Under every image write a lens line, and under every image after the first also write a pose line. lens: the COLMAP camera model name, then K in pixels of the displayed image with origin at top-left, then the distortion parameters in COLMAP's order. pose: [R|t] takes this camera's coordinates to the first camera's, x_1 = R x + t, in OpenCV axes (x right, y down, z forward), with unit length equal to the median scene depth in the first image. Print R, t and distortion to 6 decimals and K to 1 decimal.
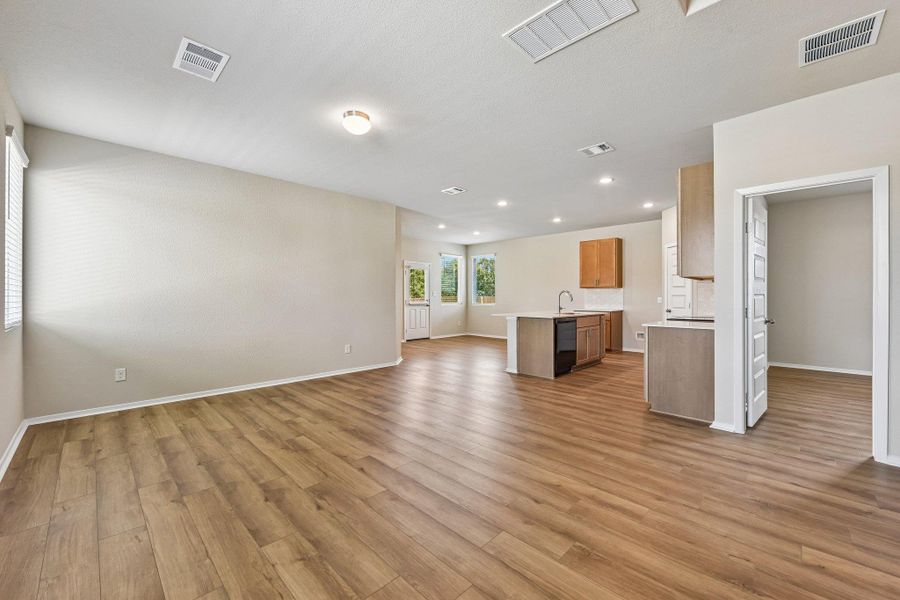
lens RADIAL K [[360.2, 0, 455.0], [0, 360.2, 295.0], [0, 0, 1]] dist [-0.009994, -0.000056]
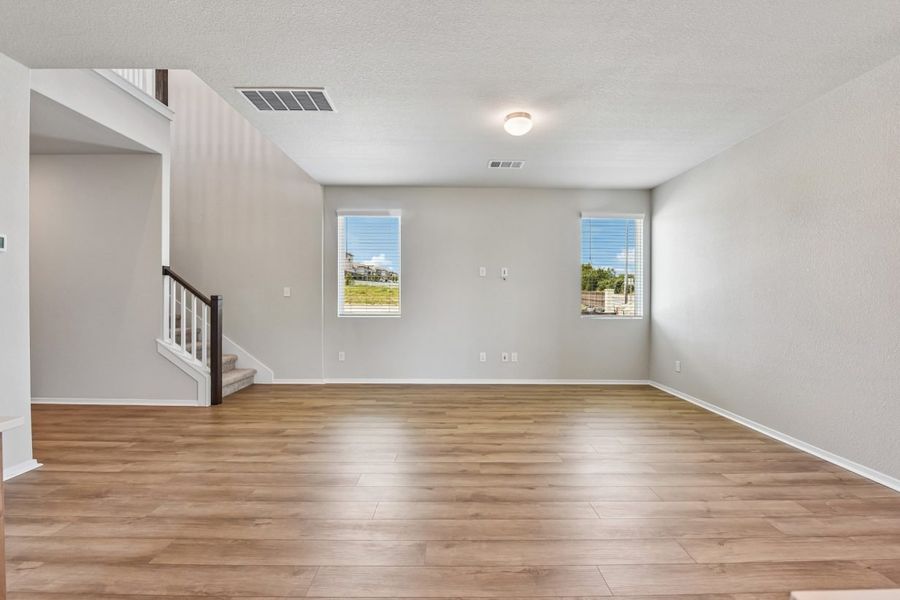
lens RADIAL K [[388.3, 0, 453.6], [0, 388.3, 301.7], [0, 0, 1]] dist [-0.017486, -0.000180]
pose [[-0.706769, -0.002264, -0.707441, 0.247901], [-0.005503, 0.999982, 0.002298, 0.003714], [0.707423, 0.005517, -0.706768, 0.673494]]
